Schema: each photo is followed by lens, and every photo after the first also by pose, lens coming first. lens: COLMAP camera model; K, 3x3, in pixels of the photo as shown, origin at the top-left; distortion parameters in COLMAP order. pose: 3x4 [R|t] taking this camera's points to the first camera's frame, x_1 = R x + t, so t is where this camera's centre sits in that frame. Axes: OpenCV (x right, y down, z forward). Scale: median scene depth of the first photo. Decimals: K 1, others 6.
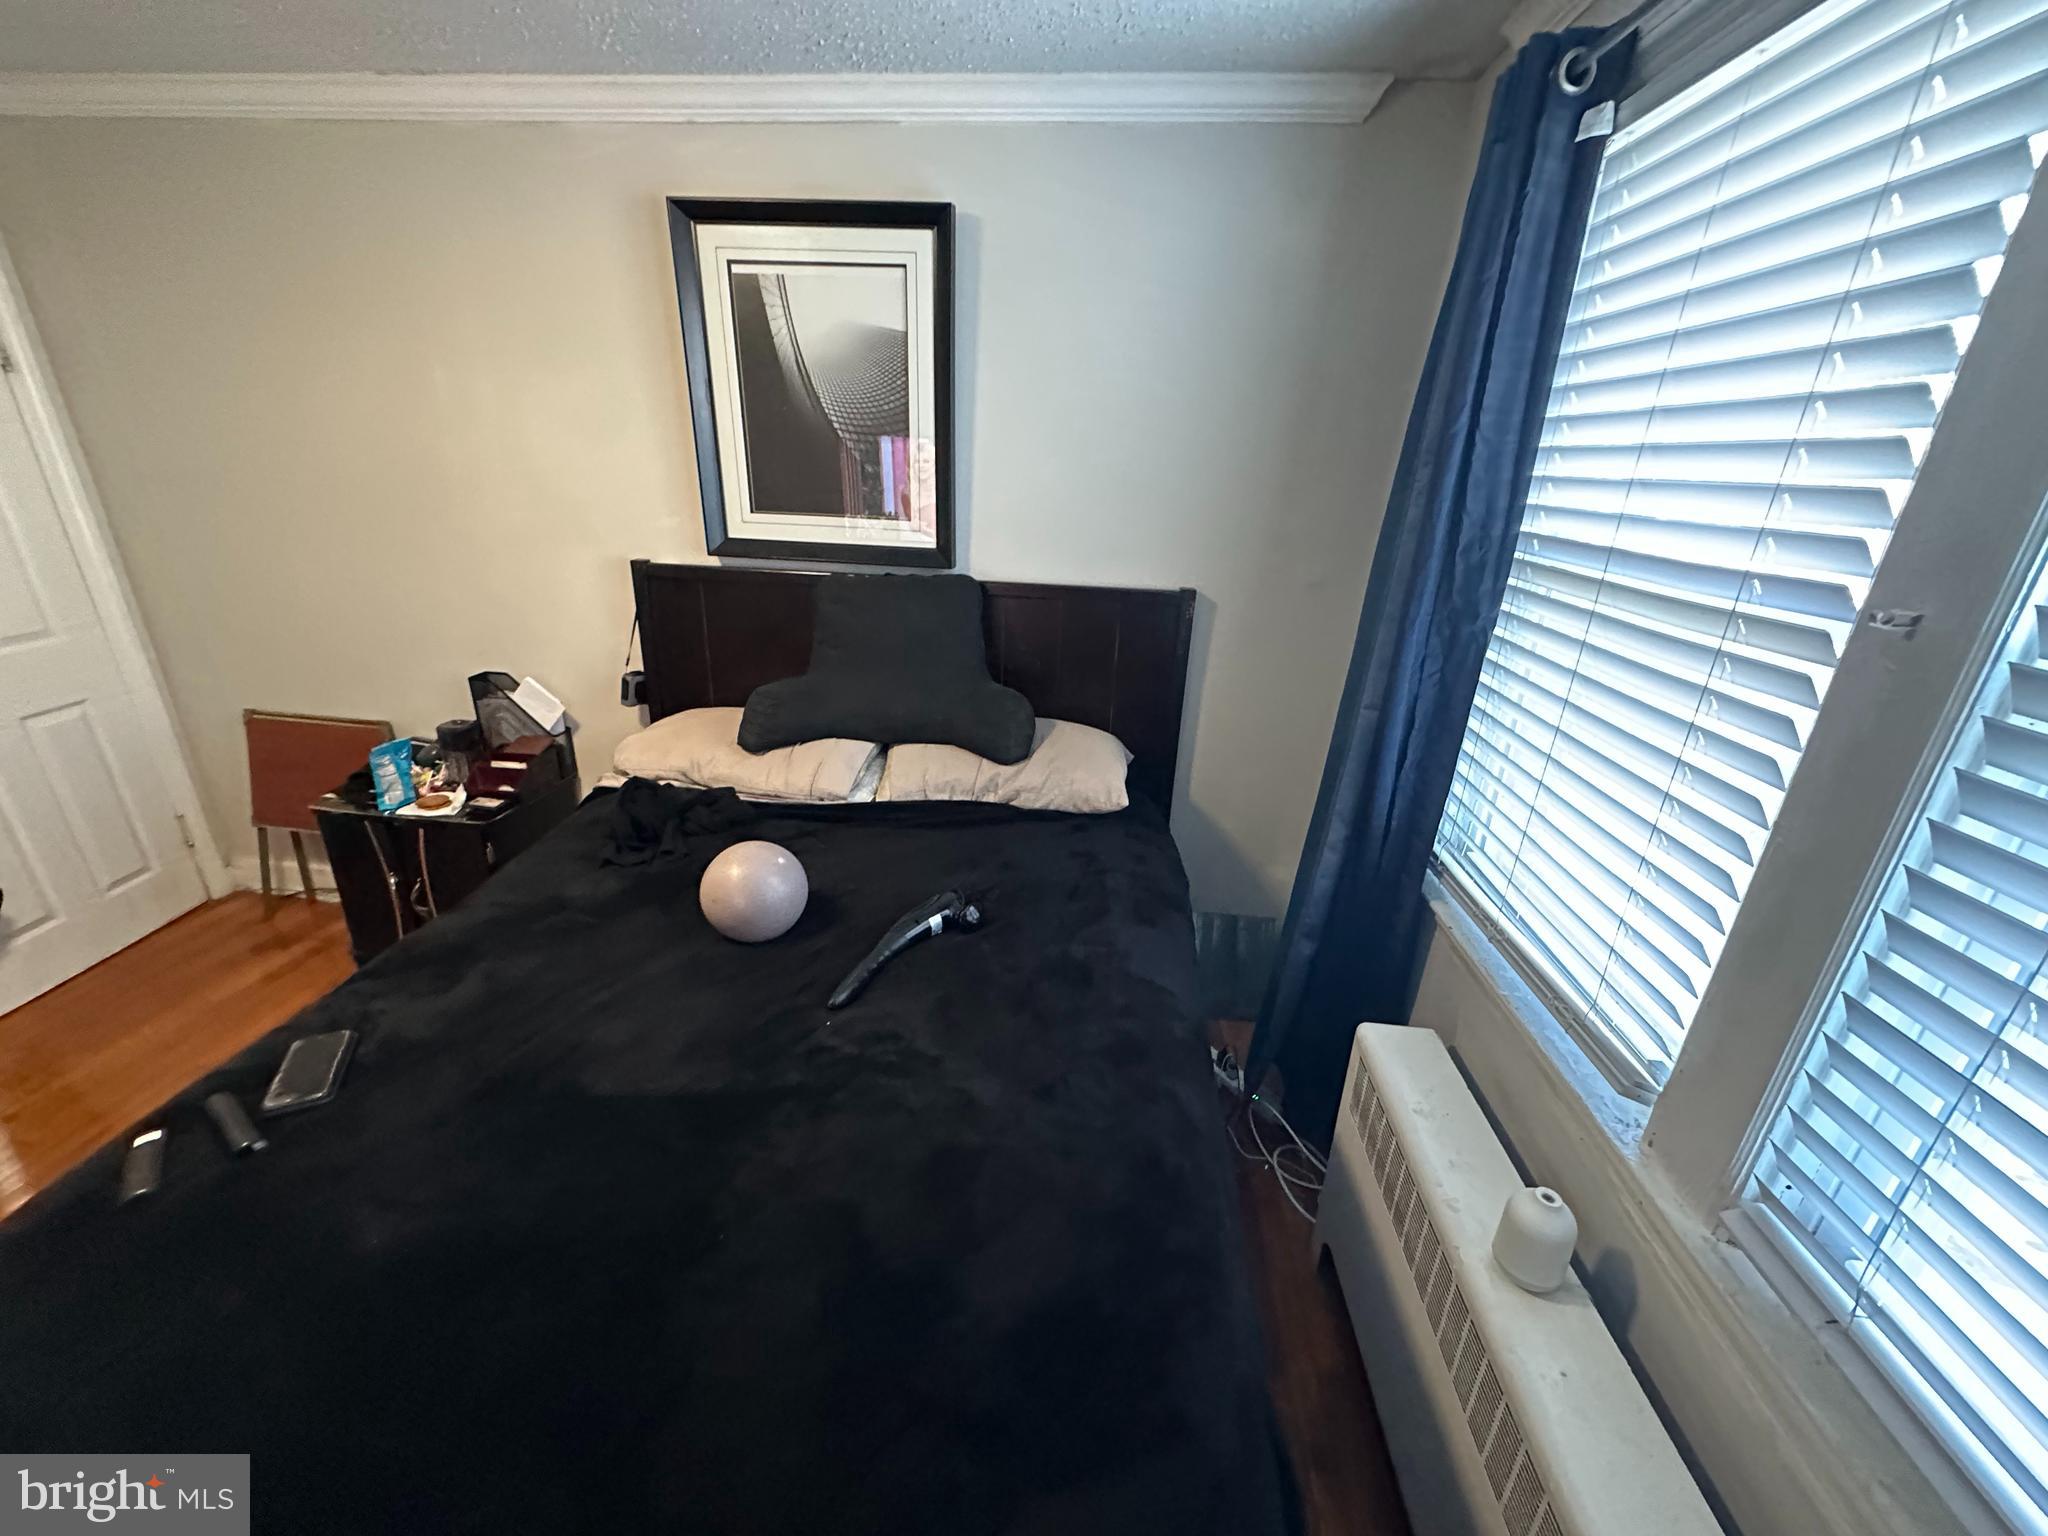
lens RADIAL K [[817.9, 0, 1026.5], [0, 817.9, 766.7], [0, 0, 1]] dist [0.001161, 0.000115]
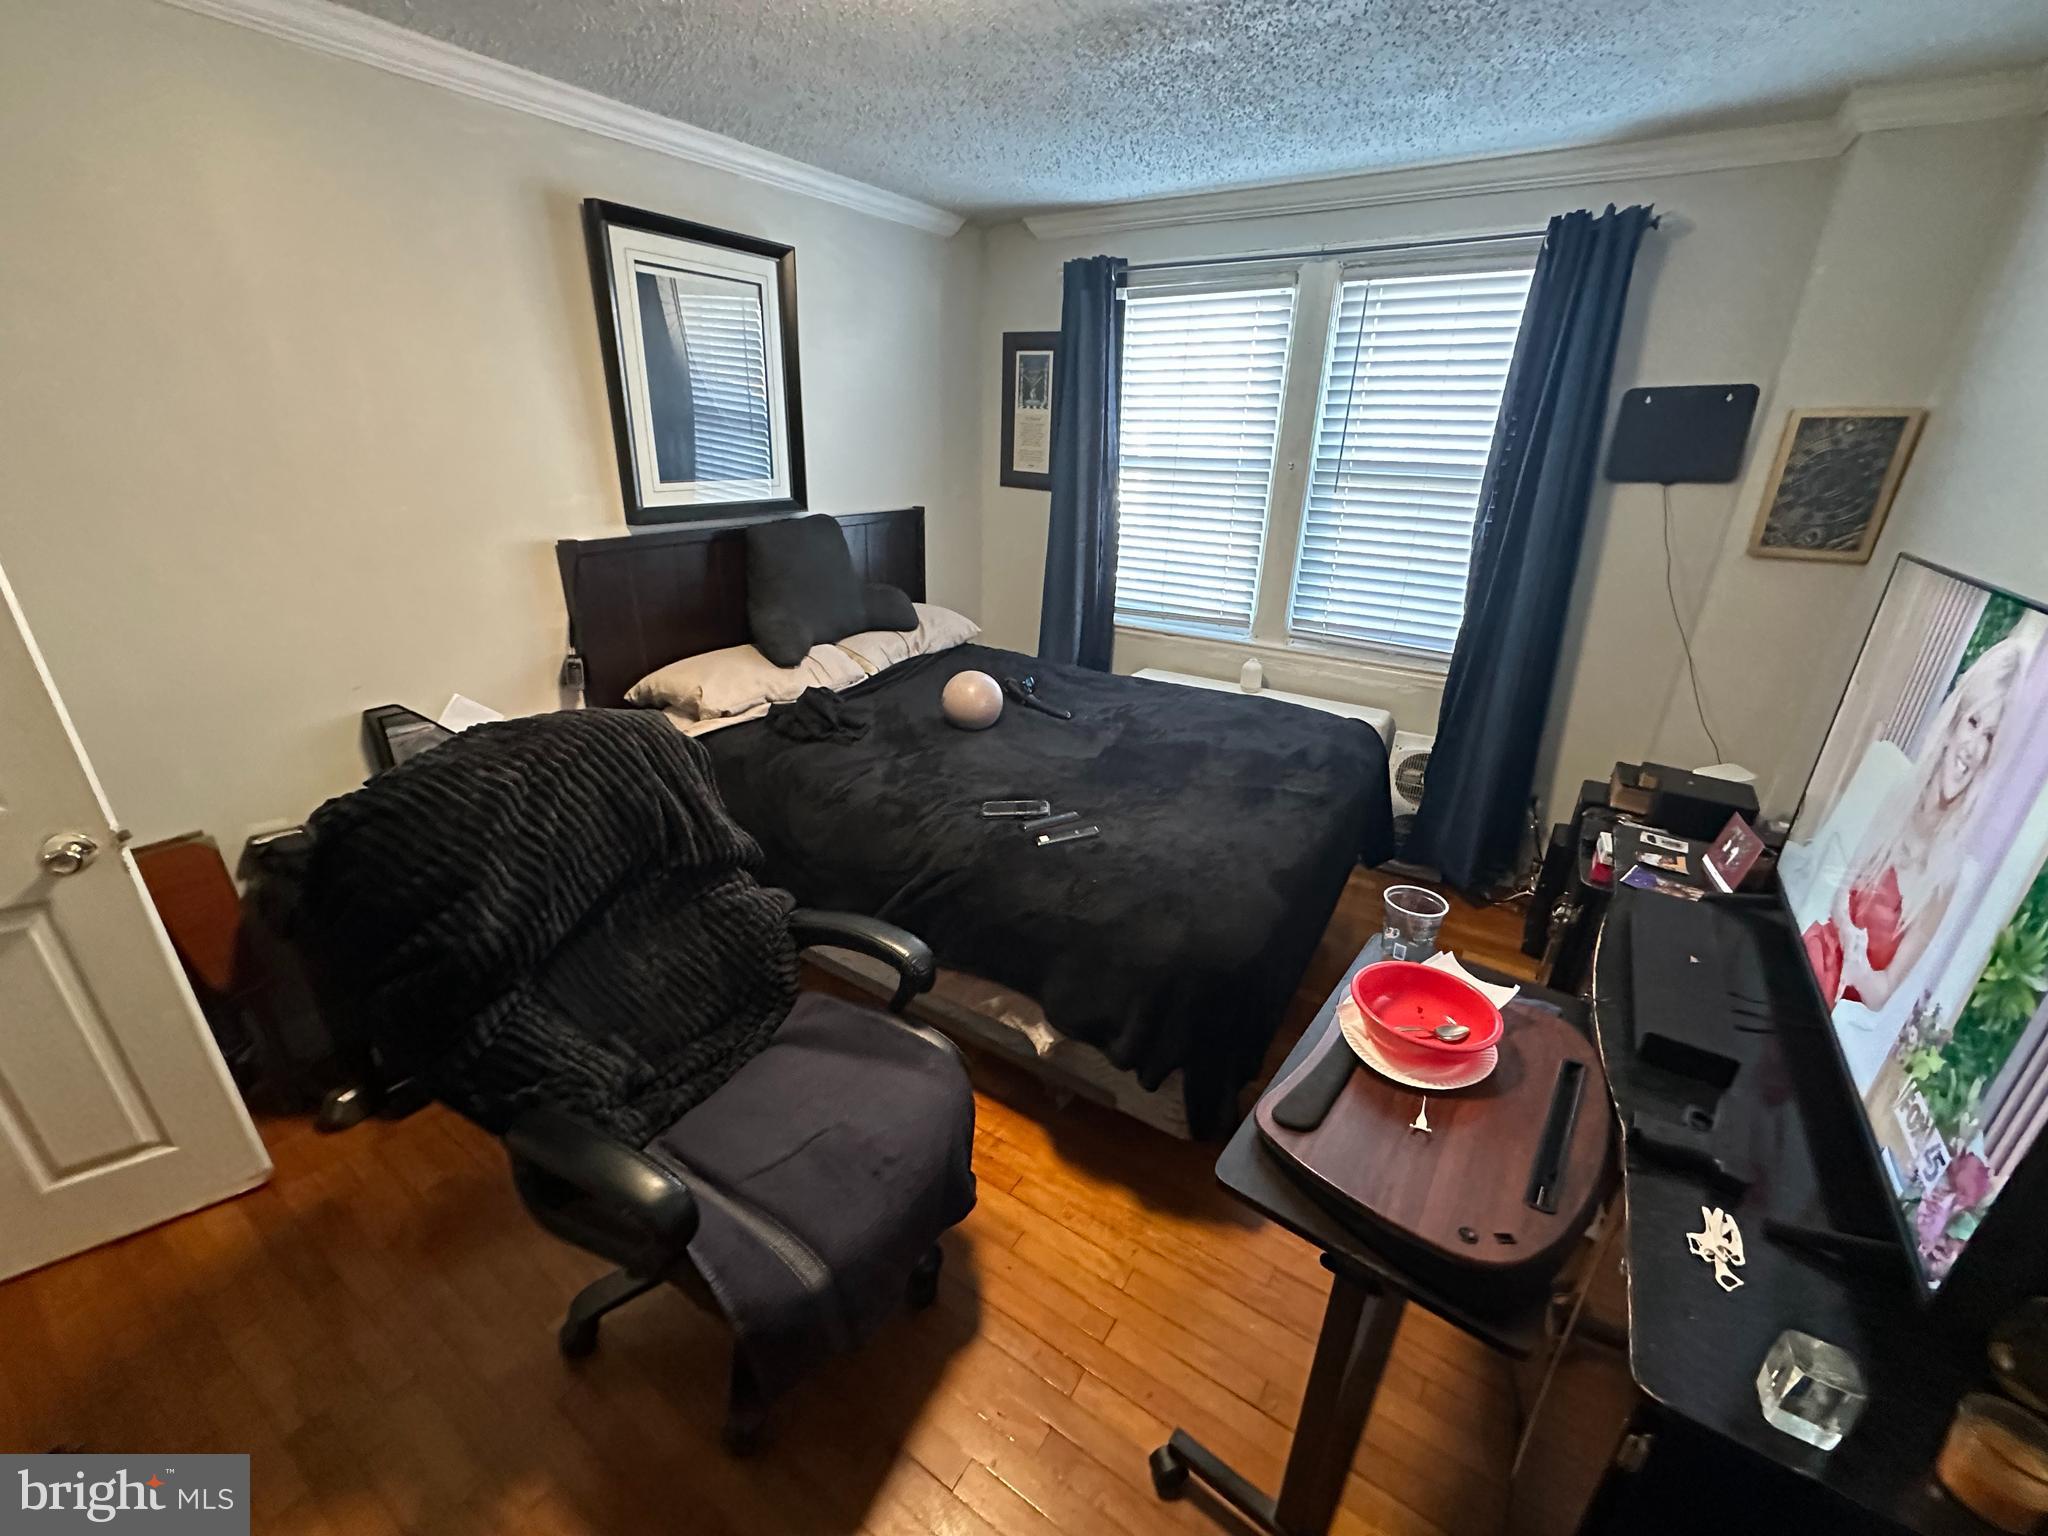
lens RADIAL K [[817.9, 0, 1026.0], [0, 817.9, 765.5], [0, 0, 1]] dist [0.001161, 0.000115]
pose [[0.475220, -0.360408, 0.802666, -1.261057], [0.312548, 0.921909, 0.228906, -0.055169], [-0.822484, 0.142090, 0.550754, 0.015568]]
